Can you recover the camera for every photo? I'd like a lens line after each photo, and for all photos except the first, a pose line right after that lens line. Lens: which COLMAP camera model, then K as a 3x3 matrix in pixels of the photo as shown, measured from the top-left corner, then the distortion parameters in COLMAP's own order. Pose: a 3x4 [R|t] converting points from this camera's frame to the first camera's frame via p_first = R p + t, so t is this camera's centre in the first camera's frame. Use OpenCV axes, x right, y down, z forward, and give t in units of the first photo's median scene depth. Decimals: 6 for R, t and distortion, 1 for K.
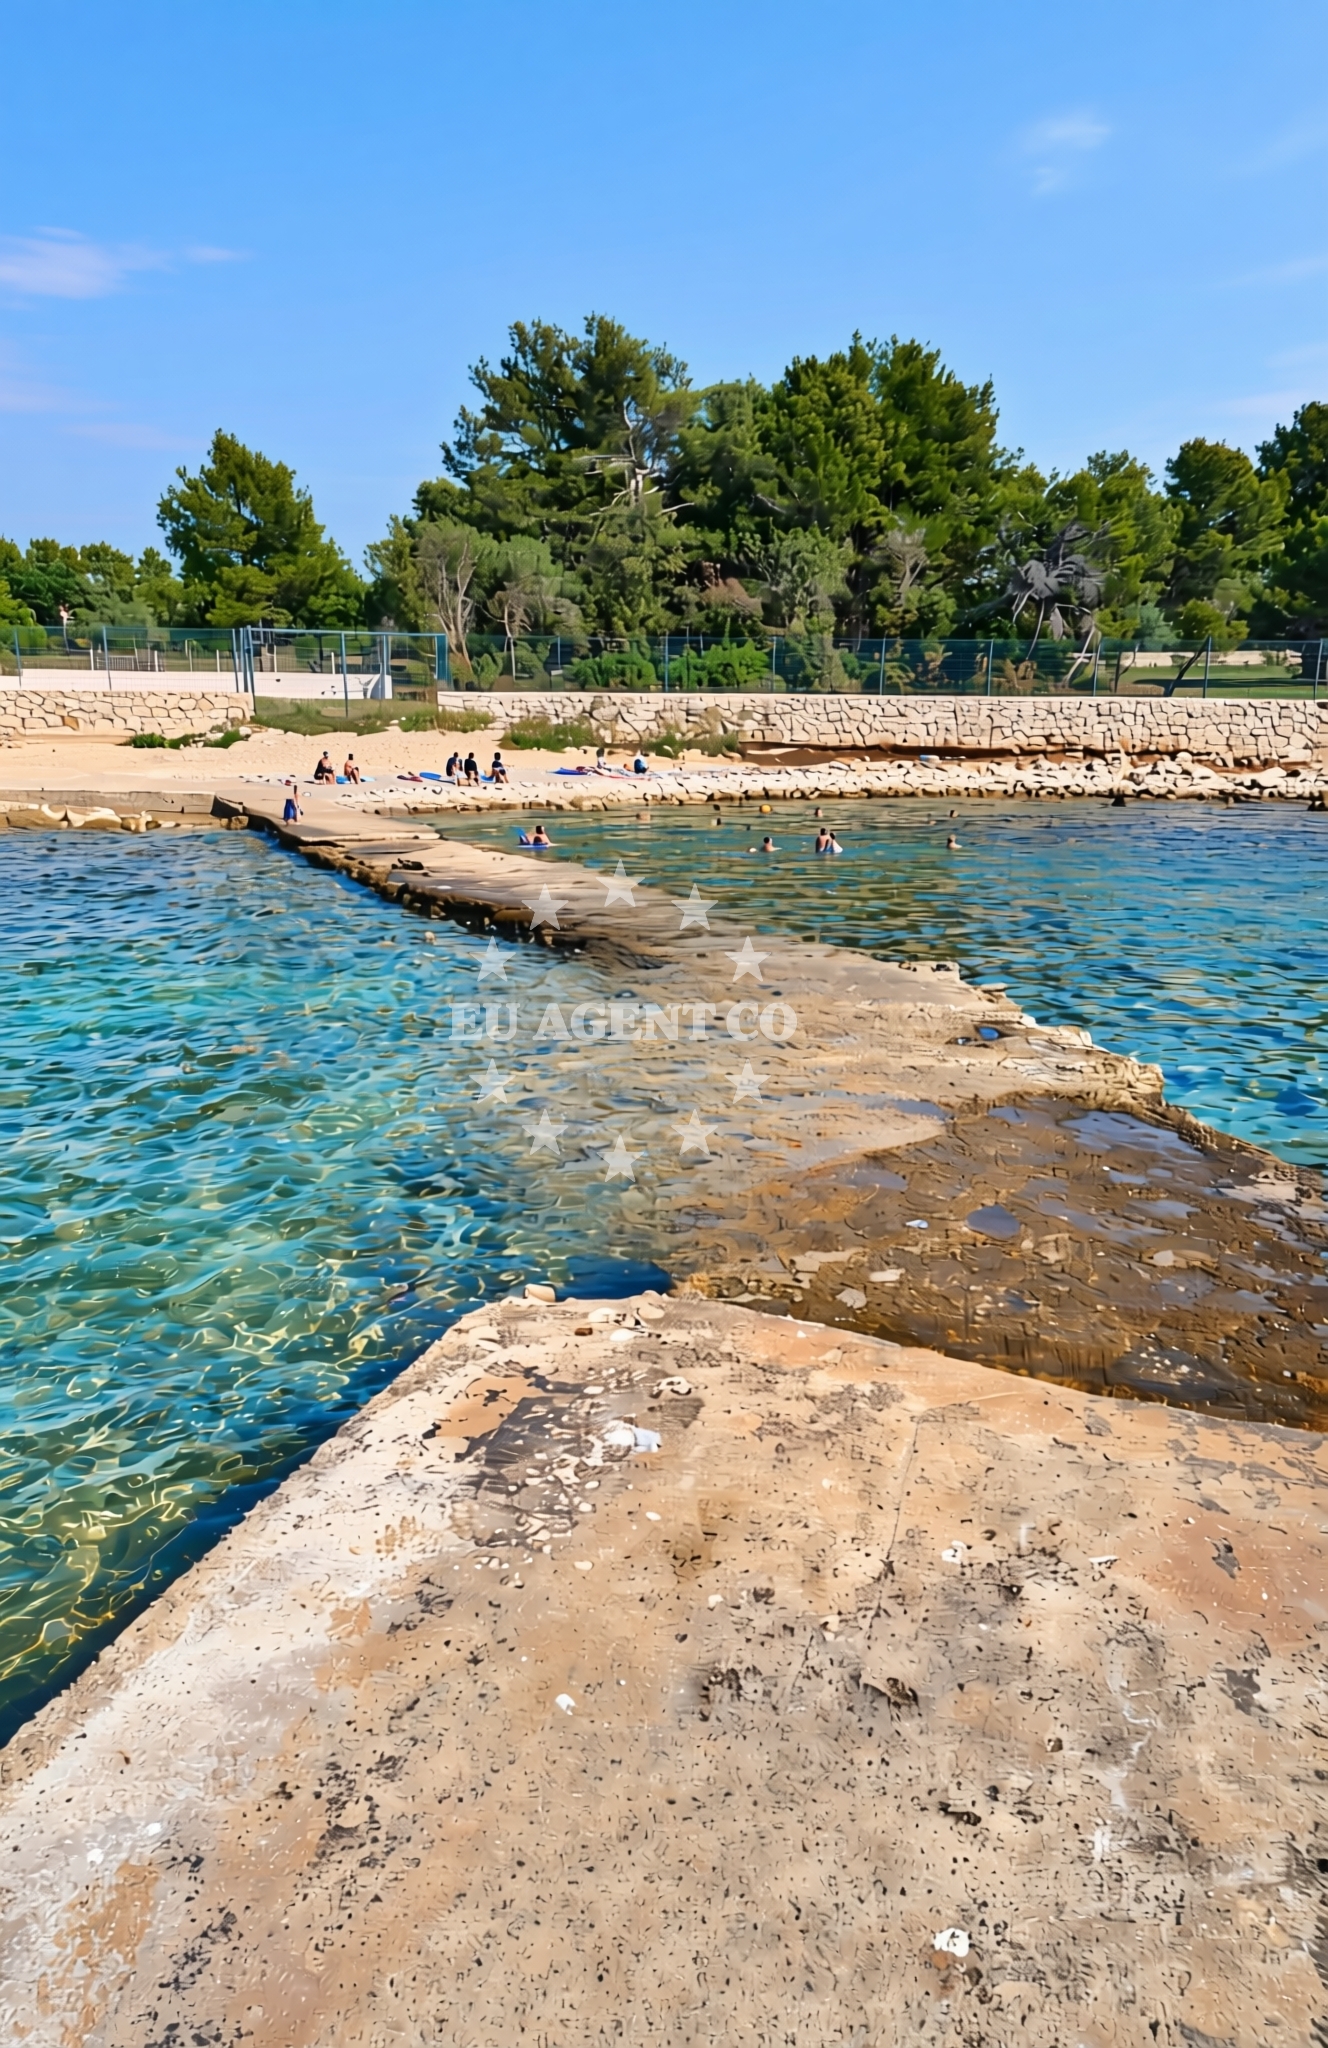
lens RADIAL K [[1407.4, 0, 663.0], [0, 1407.4, 1061.8], [0, 0, 1]] dist [-0.056945, 0.005130]
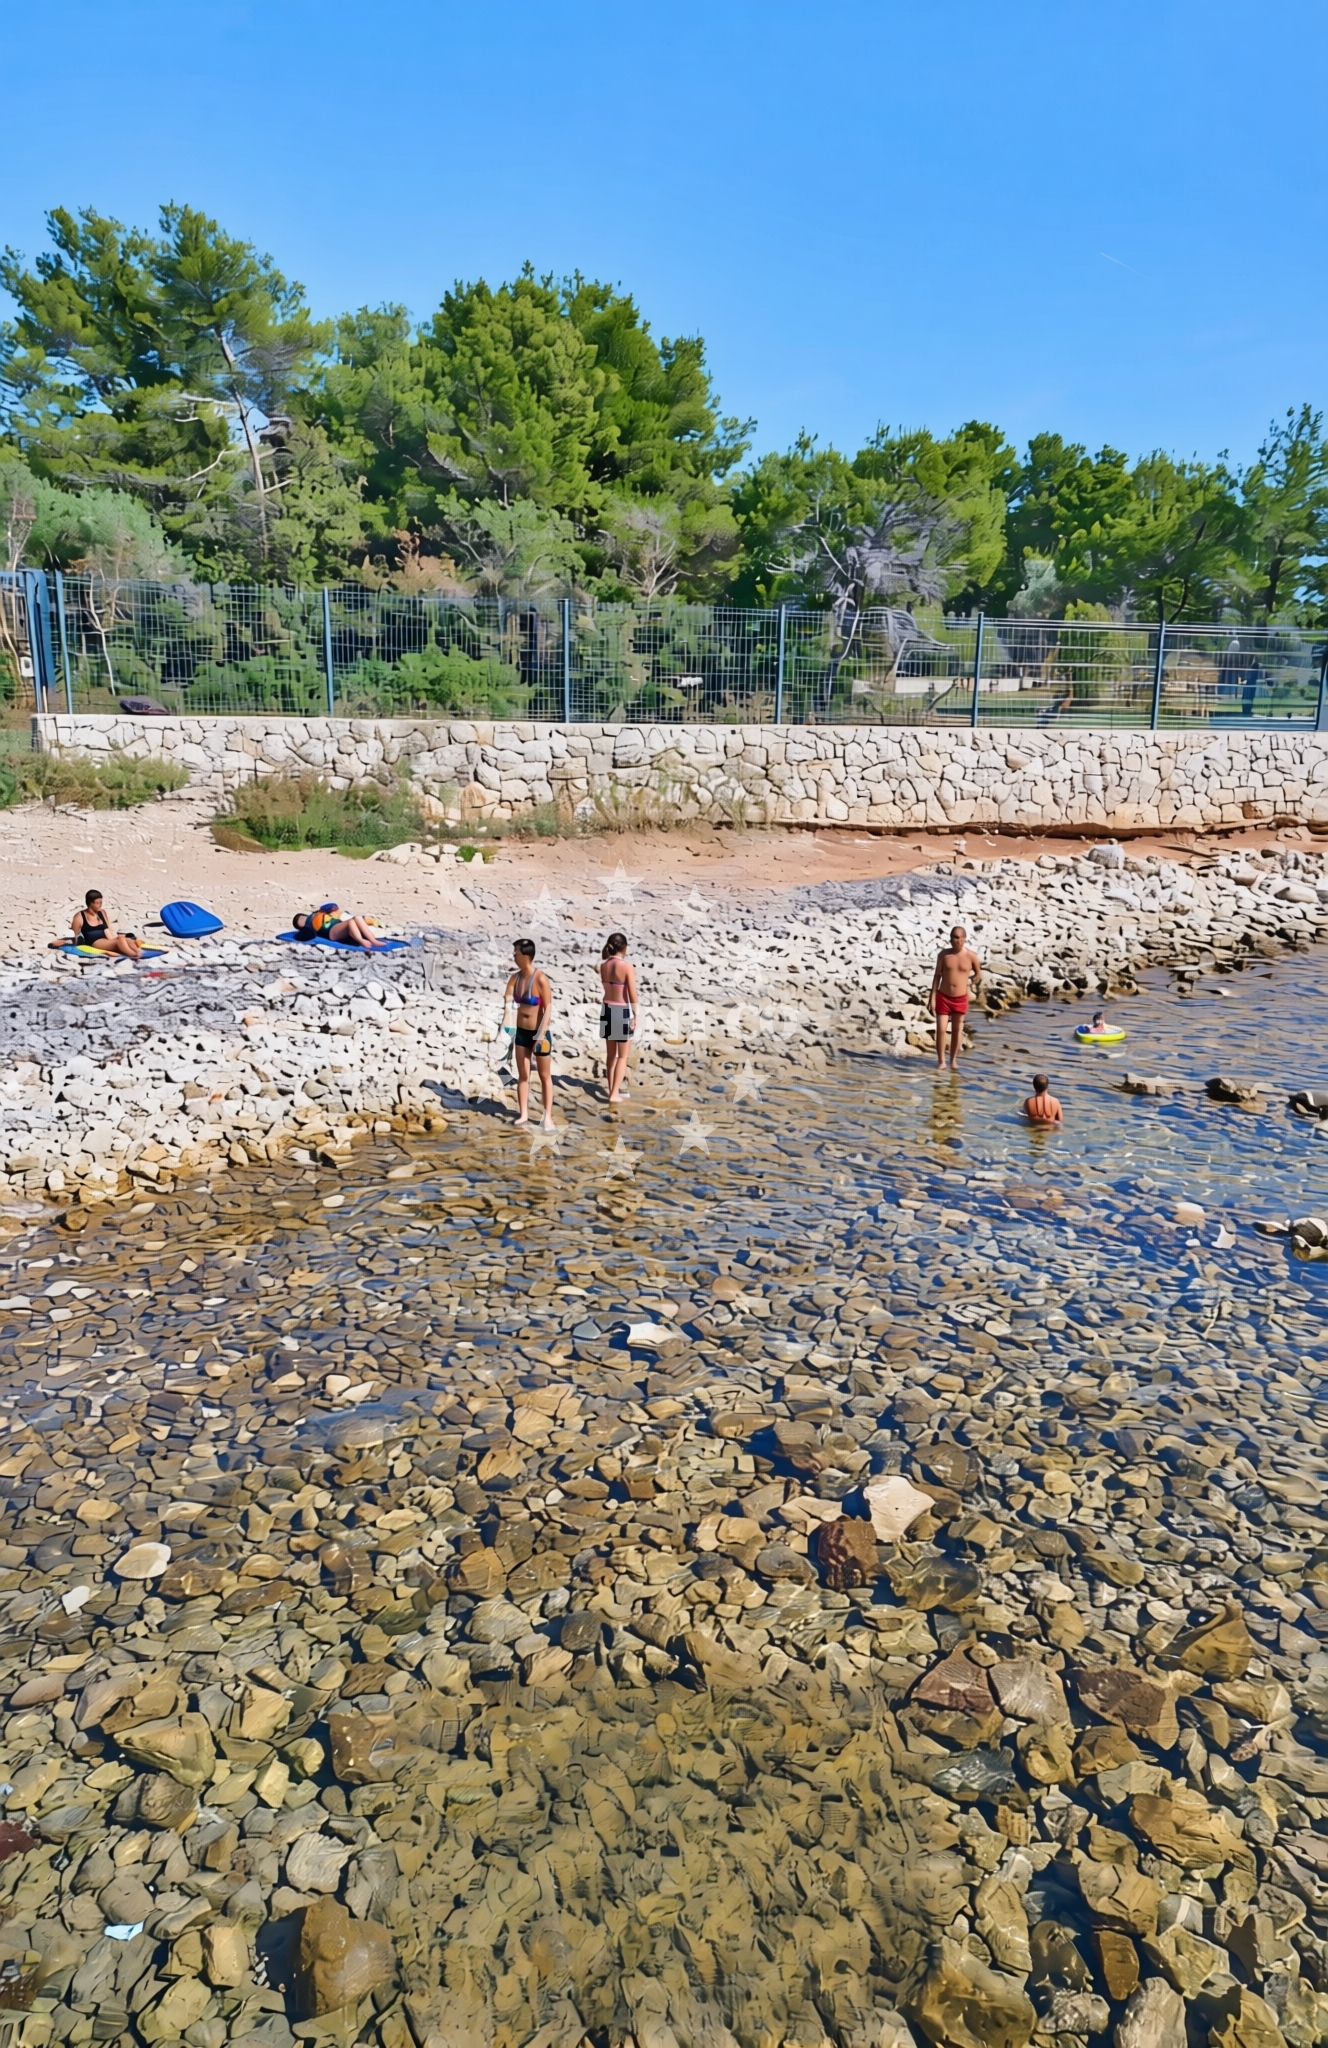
lens RADIAL K [[1399.1, 0, 664.0], [0, 1399.1, 1024.0], [0, 0, 1]] dist [-0.001452, -0.000400]
pose [[0.951957, -0.056632, 0.300951, -0.054603], [0.070349, 0.996911, -0.034930, -0.069406], [-0.298043, 0.054423, 0.953000, 0.266349]]
